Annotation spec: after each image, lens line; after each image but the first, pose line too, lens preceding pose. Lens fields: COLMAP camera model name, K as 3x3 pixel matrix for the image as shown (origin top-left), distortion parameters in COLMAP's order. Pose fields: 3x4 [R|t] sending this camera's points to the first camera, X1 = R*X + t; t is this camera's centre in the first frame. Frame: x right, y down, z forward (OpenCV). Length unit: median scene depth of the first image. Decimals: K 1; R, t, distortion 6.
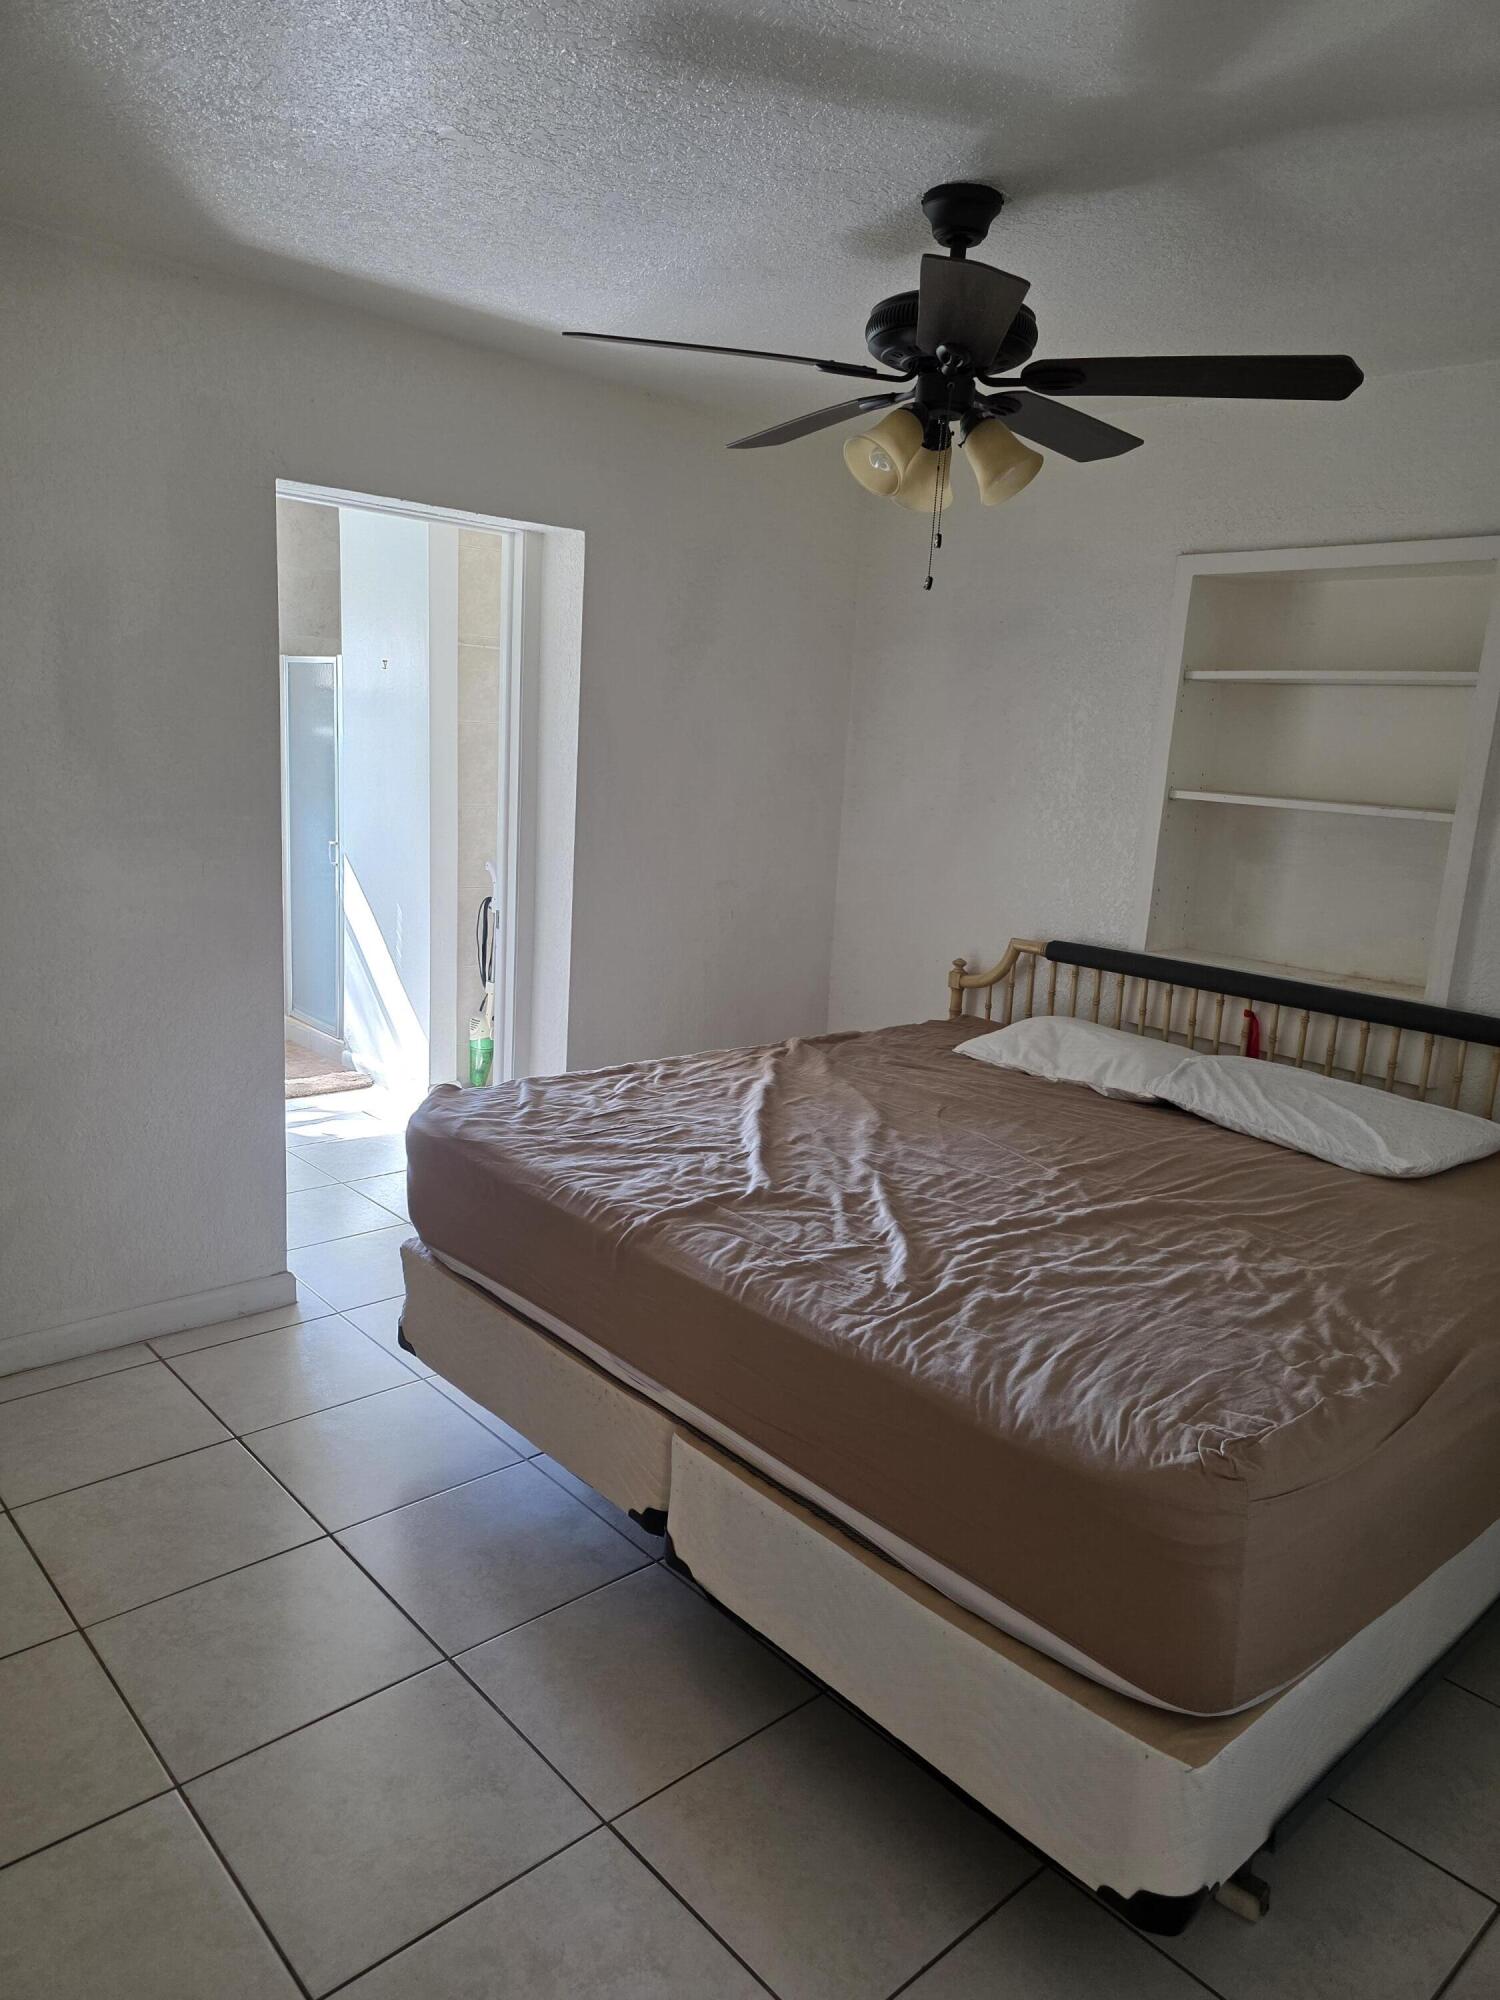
lens RADIAL K [[1360.5, 0, 750.0], [0, 1360.5, 1000.0], [0, 0, 1]] dist [0.002337, 0.000371]
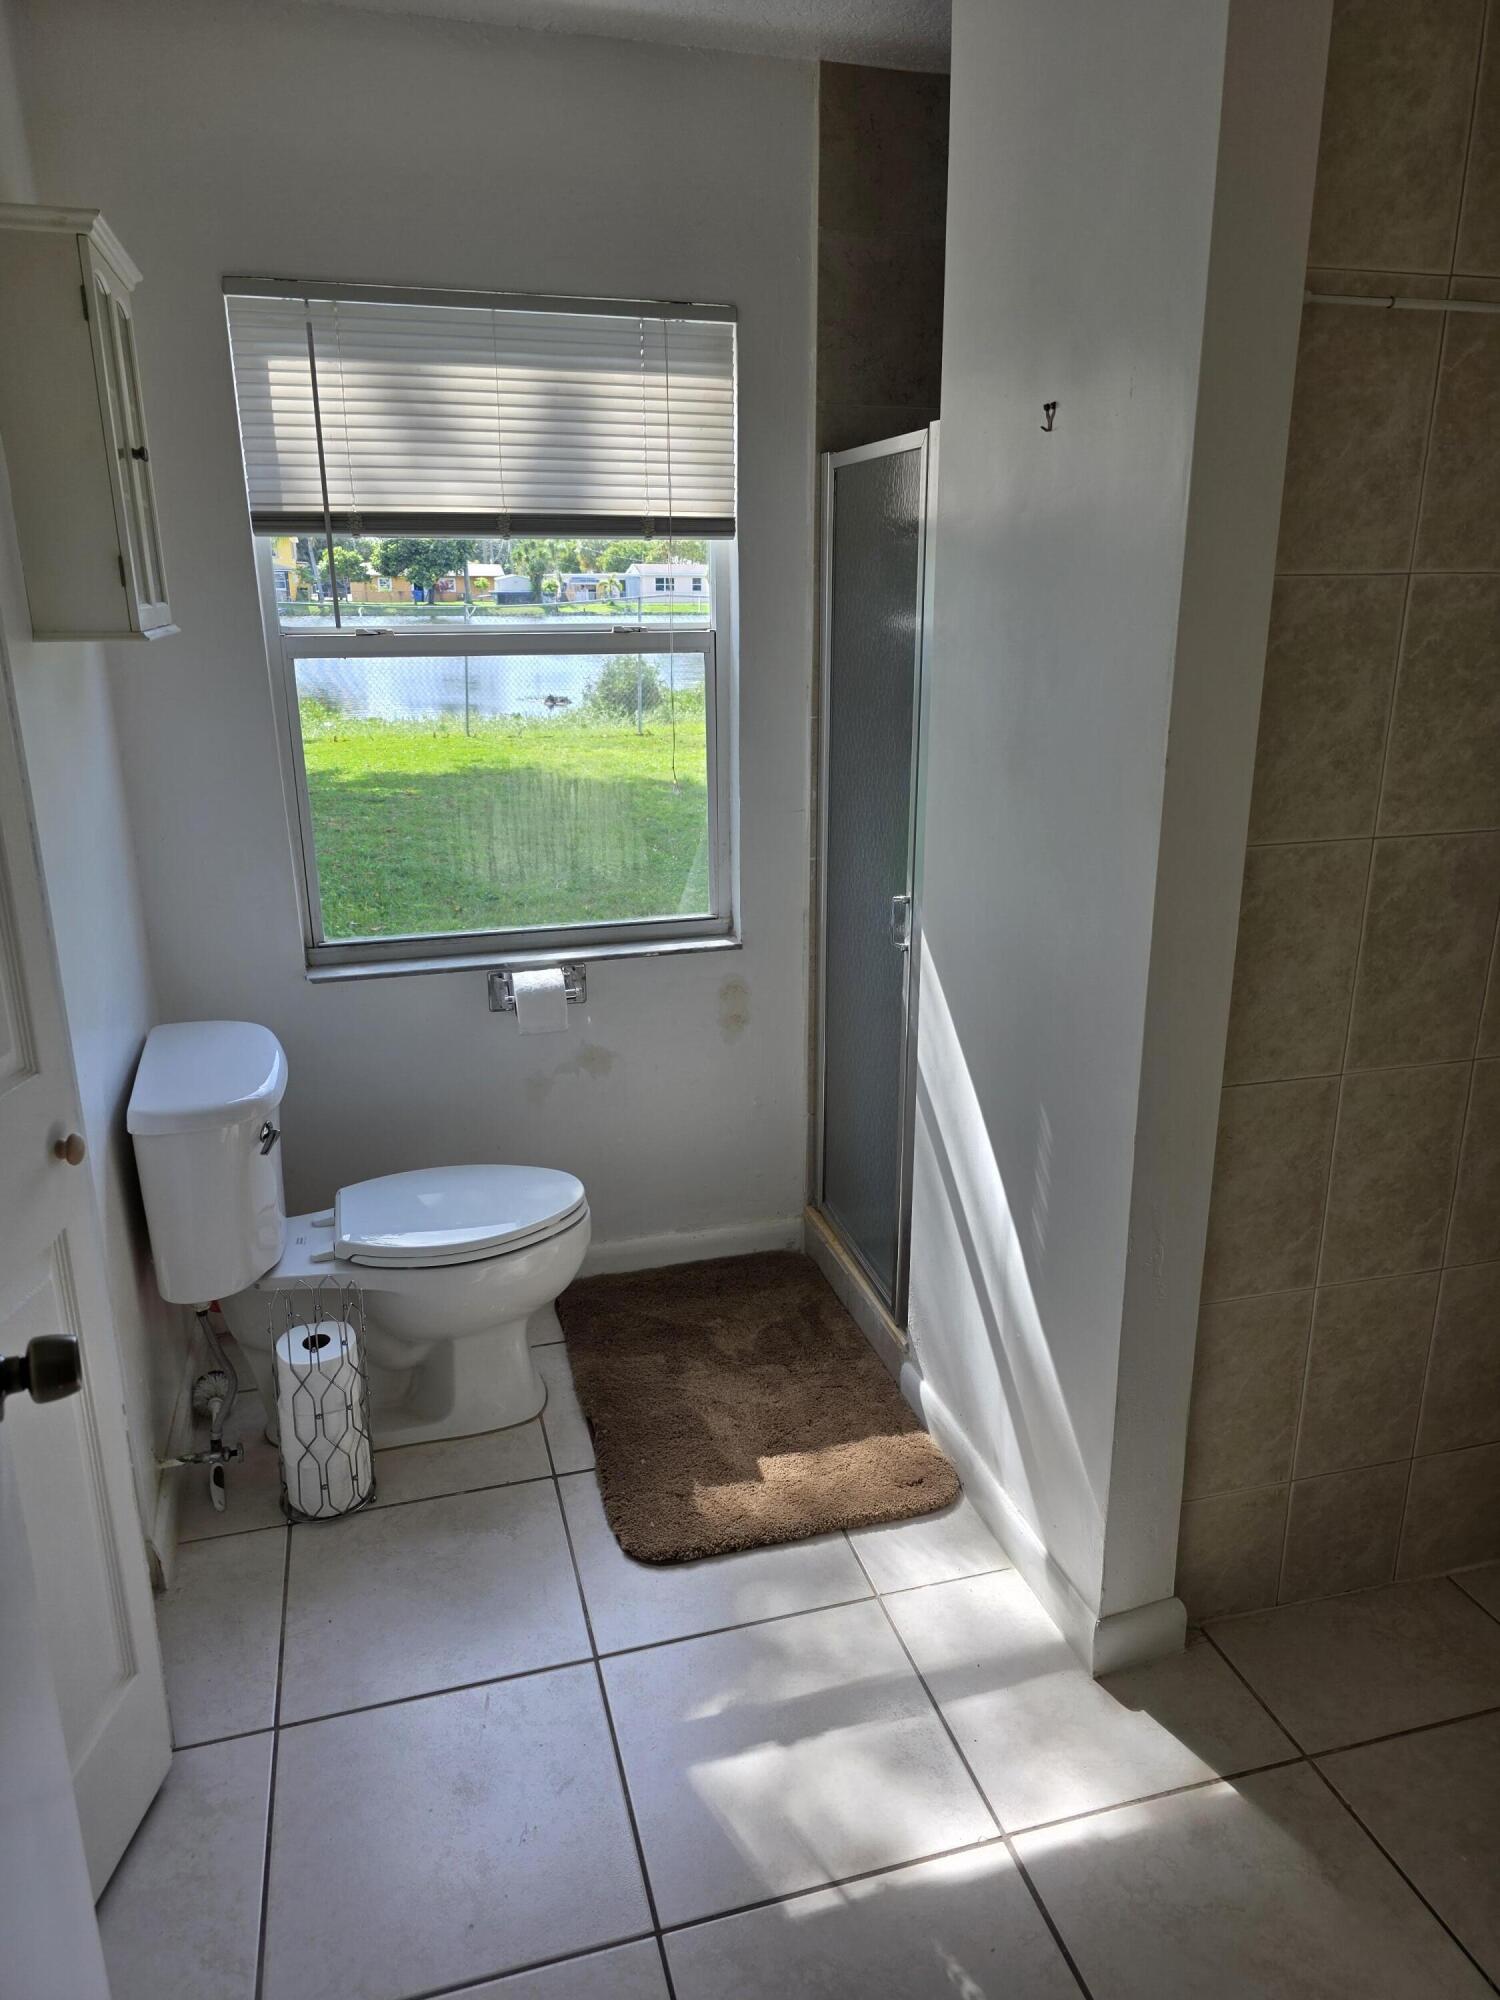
lens RADIAL K [[1360.5, 0, 750.0], [0, 1360.5, 1000.0], [0, 0, 1]] dist [0.002337, 0.000371]
pose [[0.895001, 0.075601, -0.439610, -0.163308], [-0.038848, 0.994999, 0.092023, -0.121903], [0.444368, -0.065283, 0.893462, 0.611452]]
